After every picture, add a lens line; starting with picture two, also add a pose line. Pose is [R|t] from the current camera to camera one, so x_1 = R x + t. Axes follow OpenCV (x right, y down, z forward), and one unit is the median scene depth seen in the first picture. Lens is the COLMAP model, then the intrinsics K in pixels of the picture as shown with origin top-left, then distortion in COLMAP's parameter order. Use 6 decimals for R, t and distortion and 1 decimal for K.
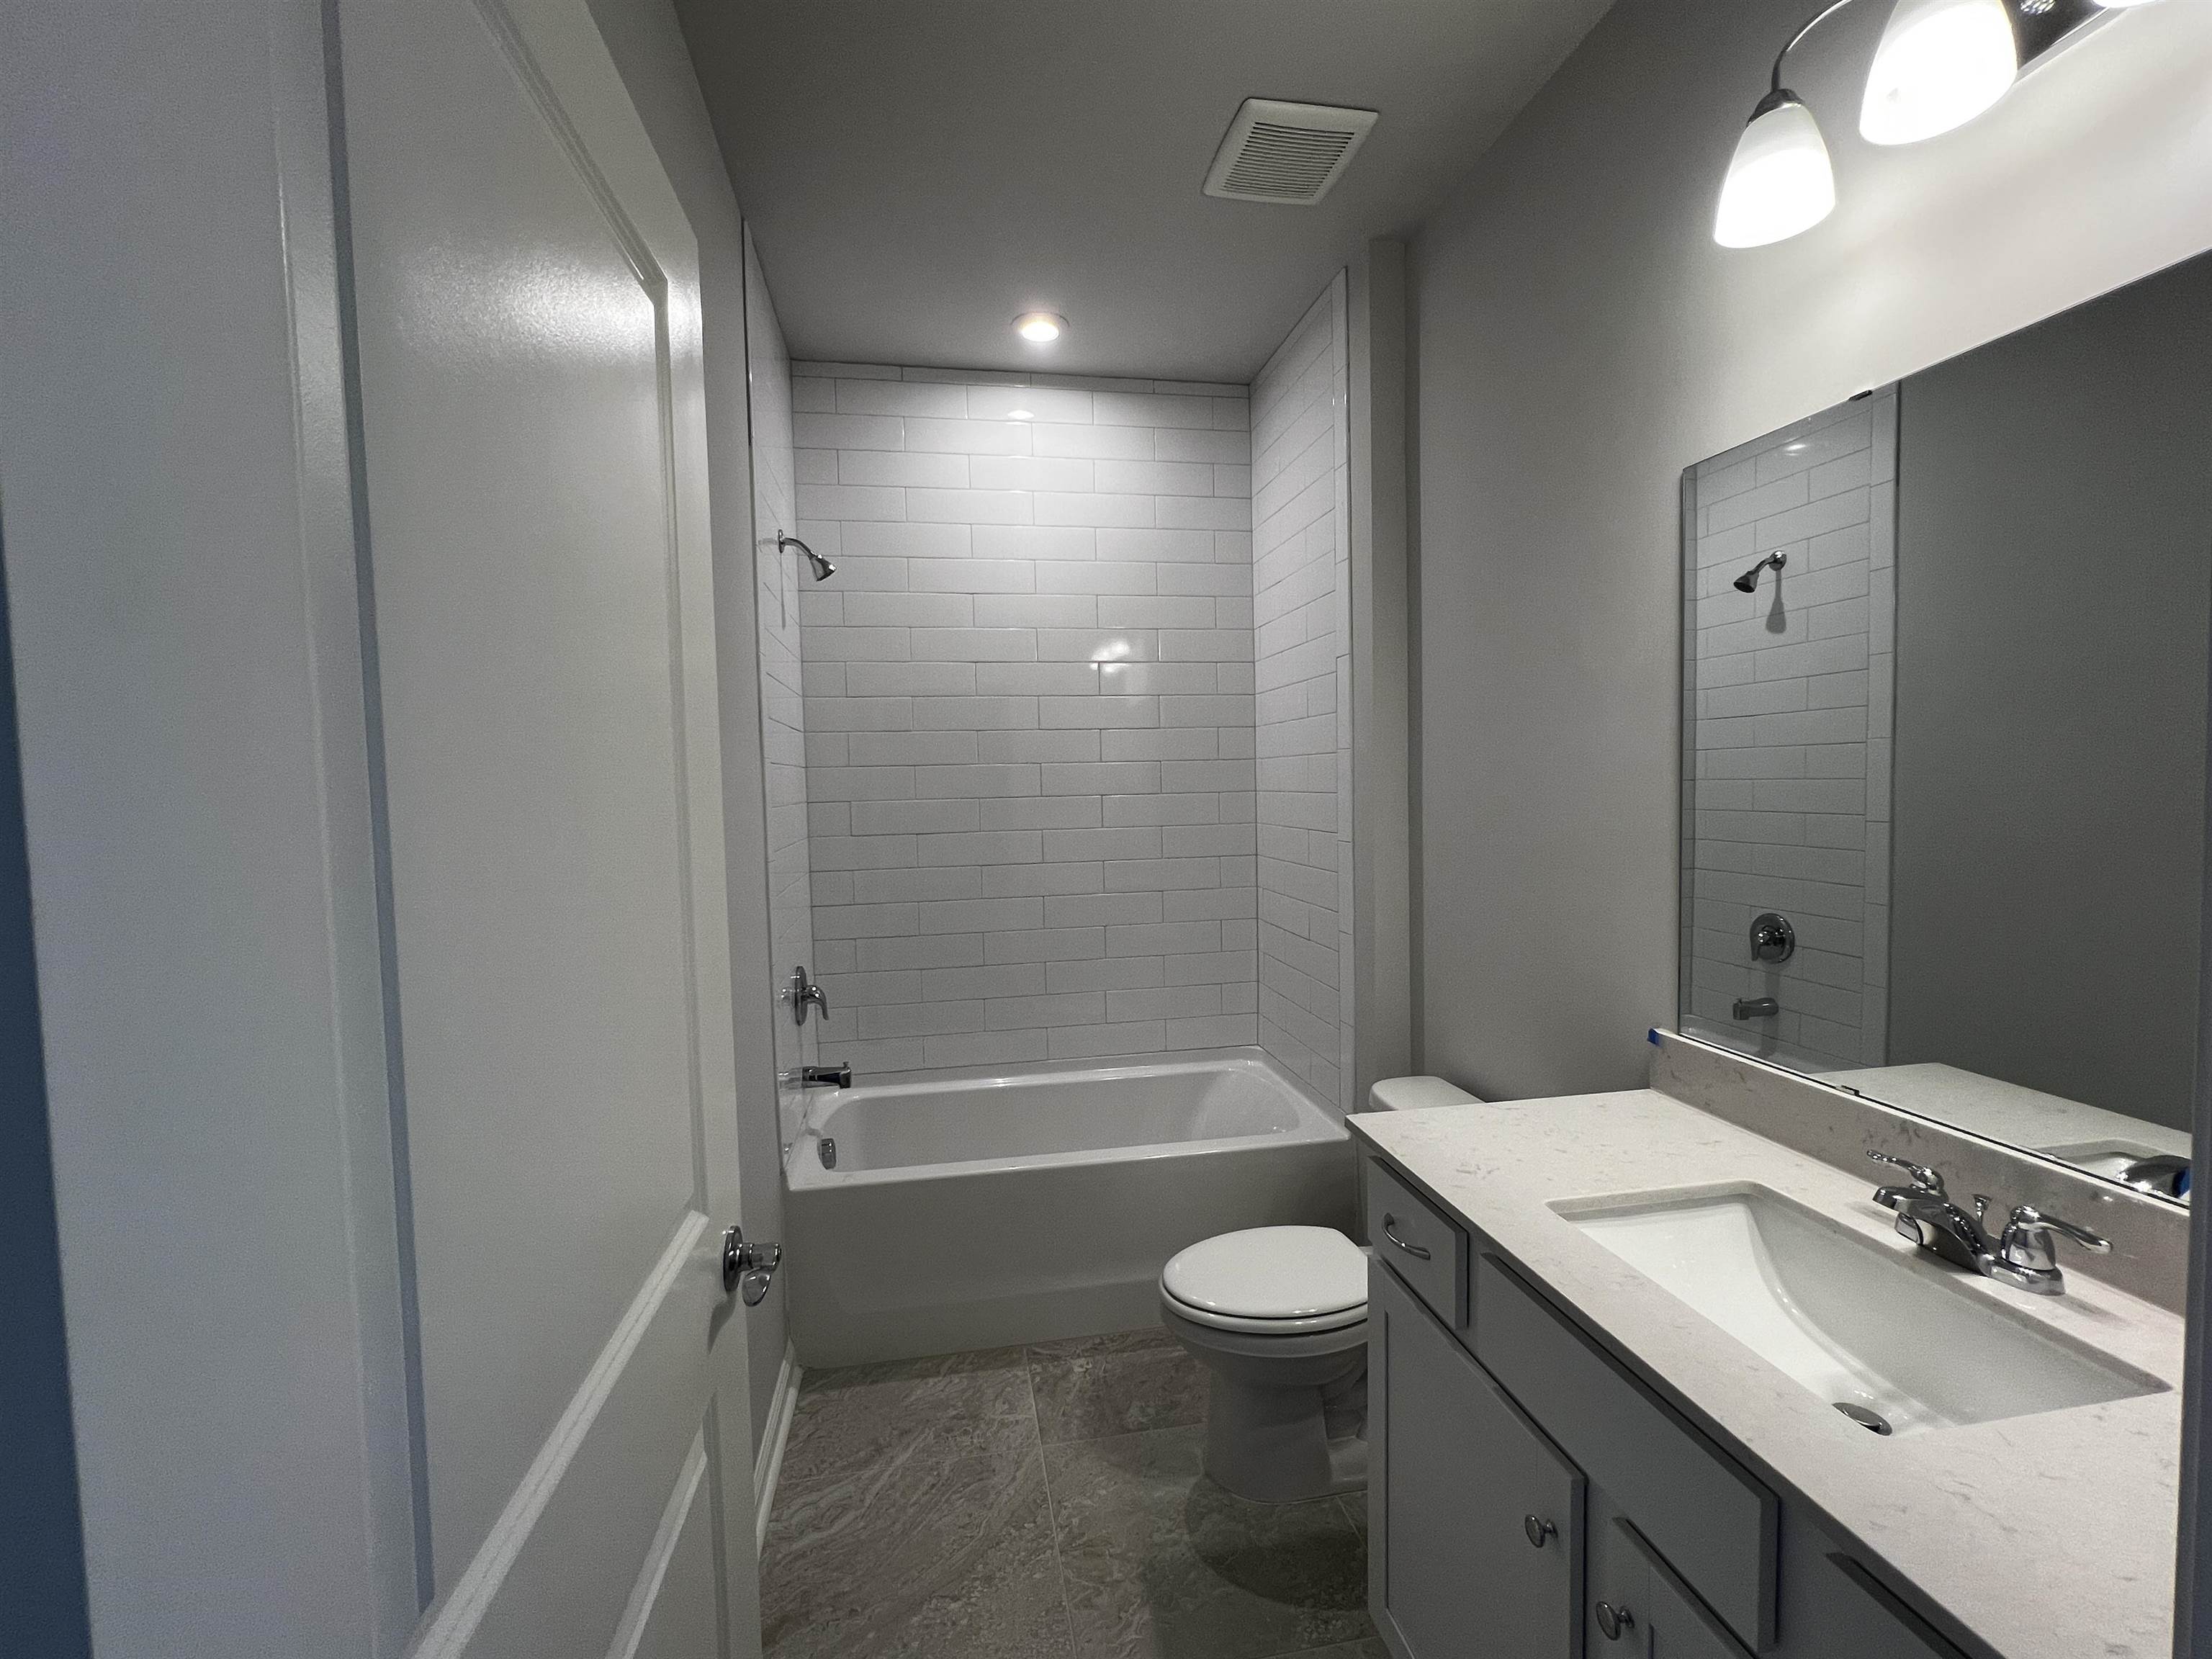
lens RADIAL K [[912.6, 0, 1102.4], [0, 912.6, 827.9], [0, 0, 1]] dist [-0.003021, -0.000016]
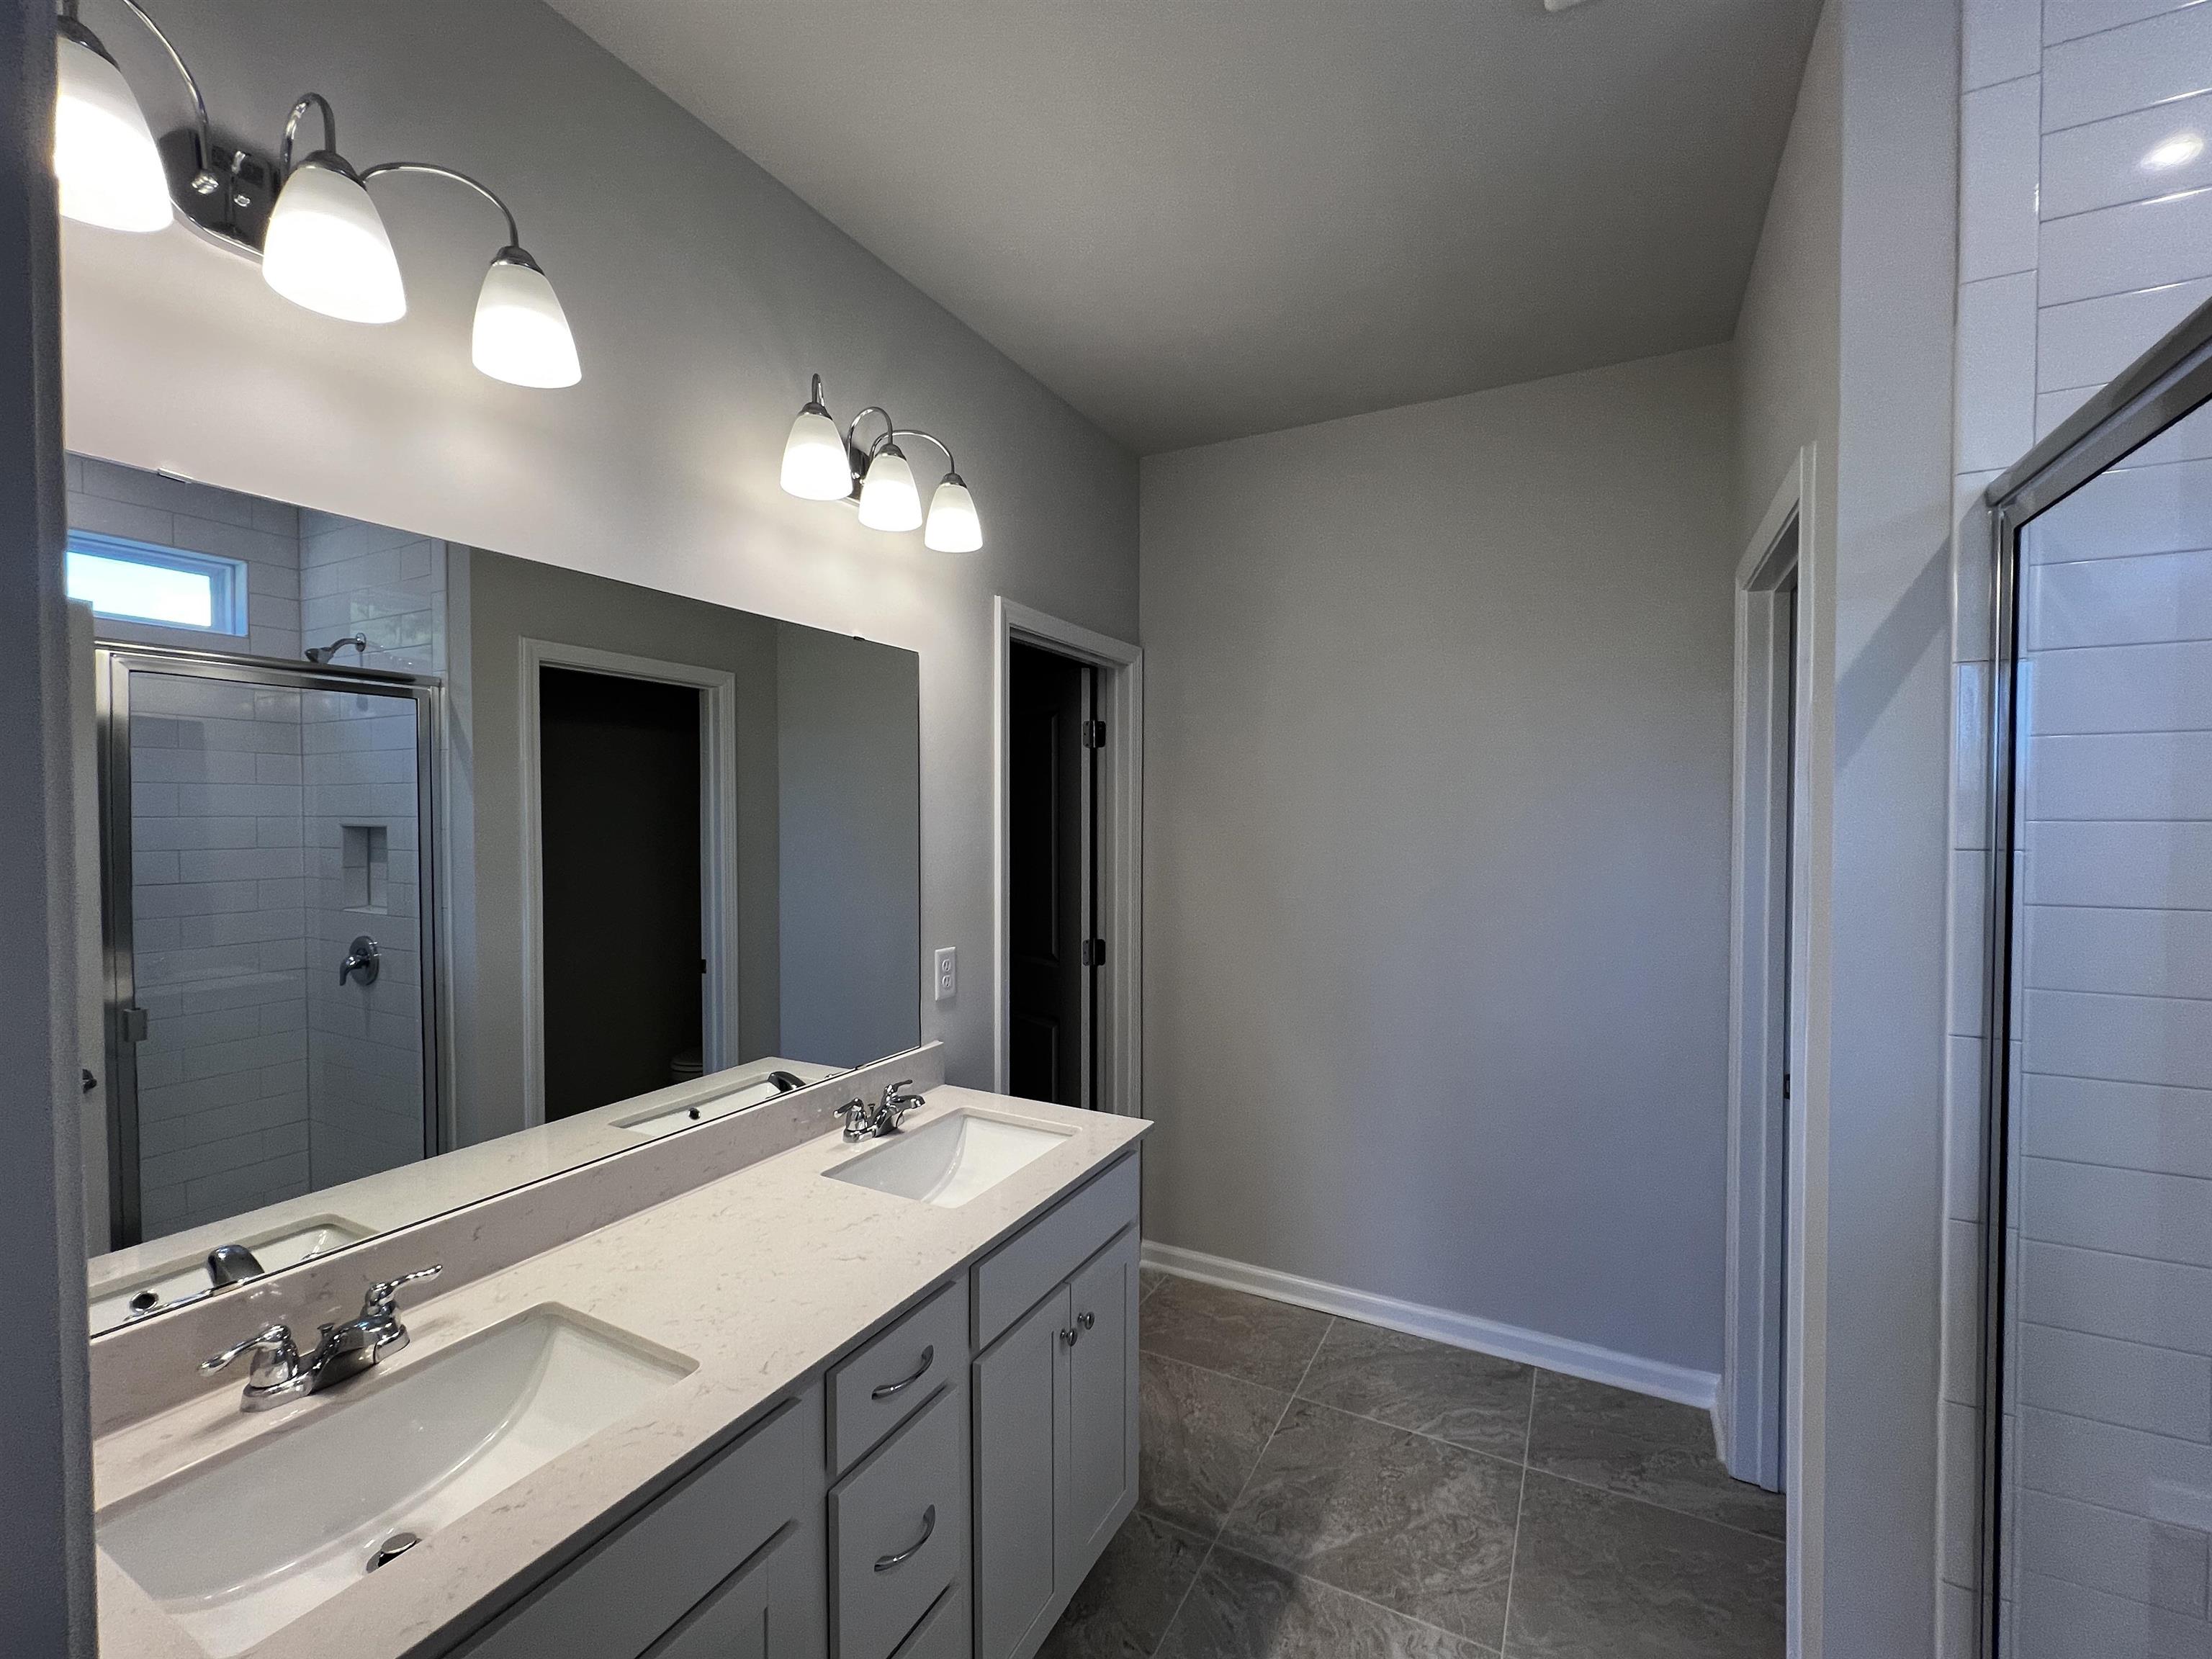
lens RADIAL K [[912.6, 0, 1121.4], [0, 912.6, 848.5], [0, 0, 1]] dist [-0.003021, -0.000016]
pose [[-0.794247, 0.013526, 0.607444, -0.423883], [0.046039, 0.998218, 0.037969, -0.123564], [-0.605848, 0.058123, -0.793454, 1.375611]]
